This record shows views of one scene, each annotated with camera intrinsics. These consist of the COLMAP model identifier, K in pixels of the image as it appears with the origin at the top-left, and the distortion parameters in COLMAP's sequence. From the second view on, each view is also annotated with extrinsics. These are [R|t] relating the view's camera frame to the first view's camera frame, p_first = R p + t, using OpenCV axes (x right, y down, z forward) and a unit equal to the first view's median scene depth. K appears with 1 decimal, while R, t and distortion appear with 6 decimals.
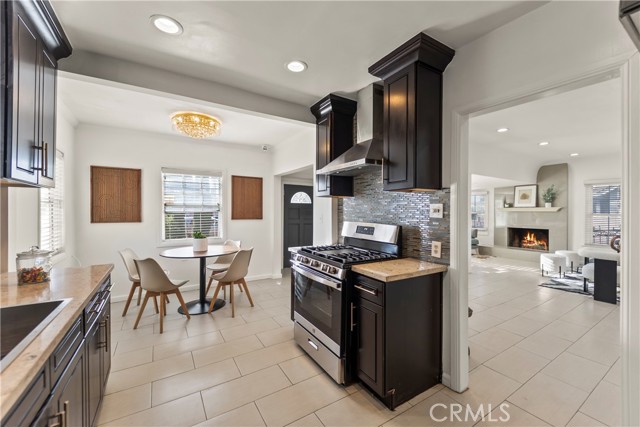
lens RADIAL K [[256.1, 0, 320.5], [0, 256.1, 209.9], [0, 0, 1]] dist [0.017407, -0.006341]
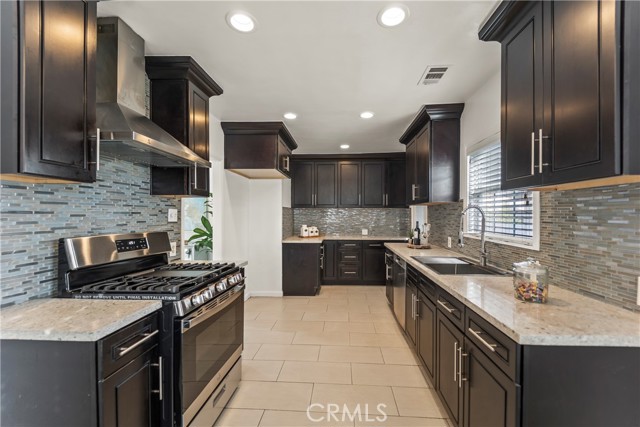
lens RADIAL K [[256.1, 0, 326.7], [0, 256.1, 216.4], [0, 0, 1]] dist [0.017407, -0.006341]
pose [[-0.821223, -0.006819, 0.570566, -0.335600], [-0.007439, 0.999972, 0.001244, 0.000860], [-0.570558, -0.003223, -0.821251, 0.684843]]
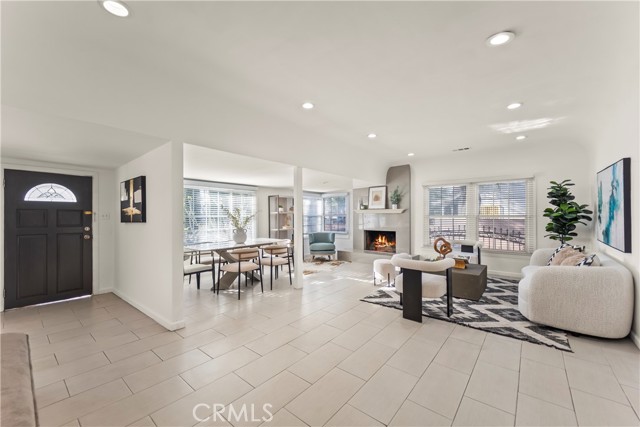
lens RADIAL K [[256.1, 0, 318.1], [0, 256.1, 212.1], [0, 0, 1]] dist [0.017407, -0.006341]
pose [[0.950127, -0.003897, 0.311839, 0.456400], [0.006763, 0.999944, -0.008110, 0.012372], [-0.311790, 0.009815, 0.950100, 0.249642]]
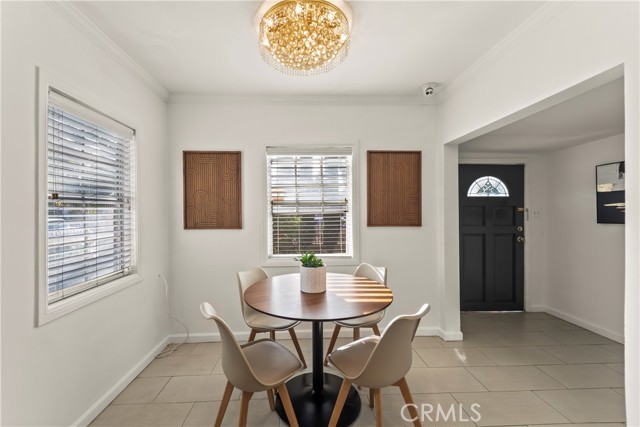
lens RADIAL K [[256.1, 0, 310.1], [0, 256.1, 211.0], [0, 0, 1]] dist [0.017407, -0.006341]
pose [[0.861589, -0.006002, -0.507571, -0.161868], [0.008273, 0.999963, 0.002218, 0.000267], [0.507539, -0.006110, 0.861607, 0.427874]]
